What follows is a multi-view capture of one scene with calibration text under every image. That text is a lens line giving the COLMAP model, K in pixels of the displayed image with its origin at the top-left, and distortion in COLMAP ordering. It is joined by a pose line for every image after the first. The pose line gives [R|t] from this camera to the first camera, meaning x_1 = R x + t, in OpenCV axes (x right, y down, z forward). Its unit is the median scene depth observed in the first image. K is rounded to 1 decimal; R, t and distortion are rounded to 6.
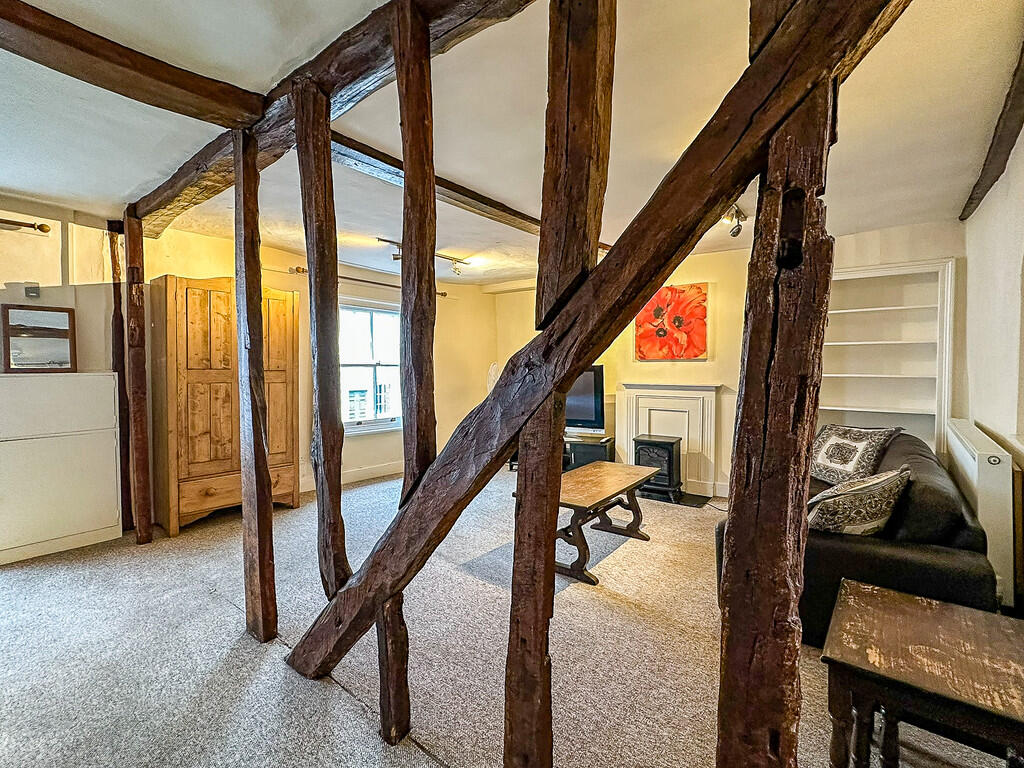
lens RADIAL K [[464.6, 0, 512.0], [0, 464.6, 384.0], [0, 0, 1]] dist [-0.001382, -0.000377]
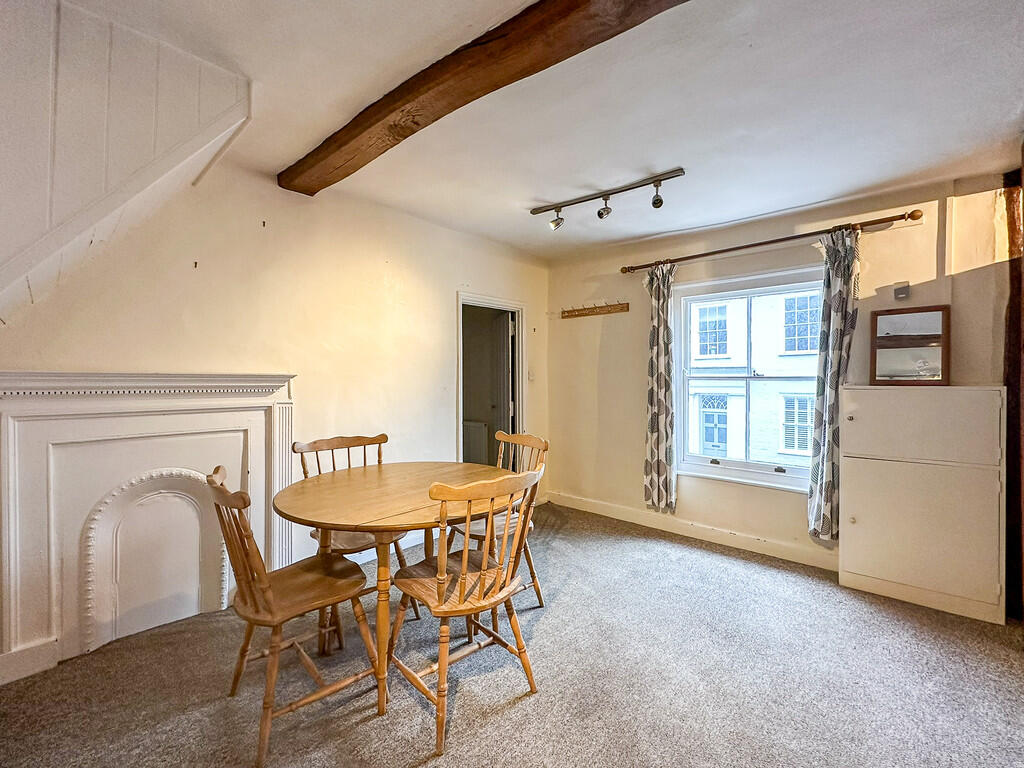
lens RADIAL K [[443.9, 0, 512.0], [0, 443.9, 384.0], [0, 0, 1]] dist [-0.000163, 0.000152]
pose [[-0.049448, 0.004627, -0.998766, -0.153538], [-0.031990, 0.999469, 0.006214, -0.008202], [0.998264, 0.032258, -0.049273, 0.299808]]
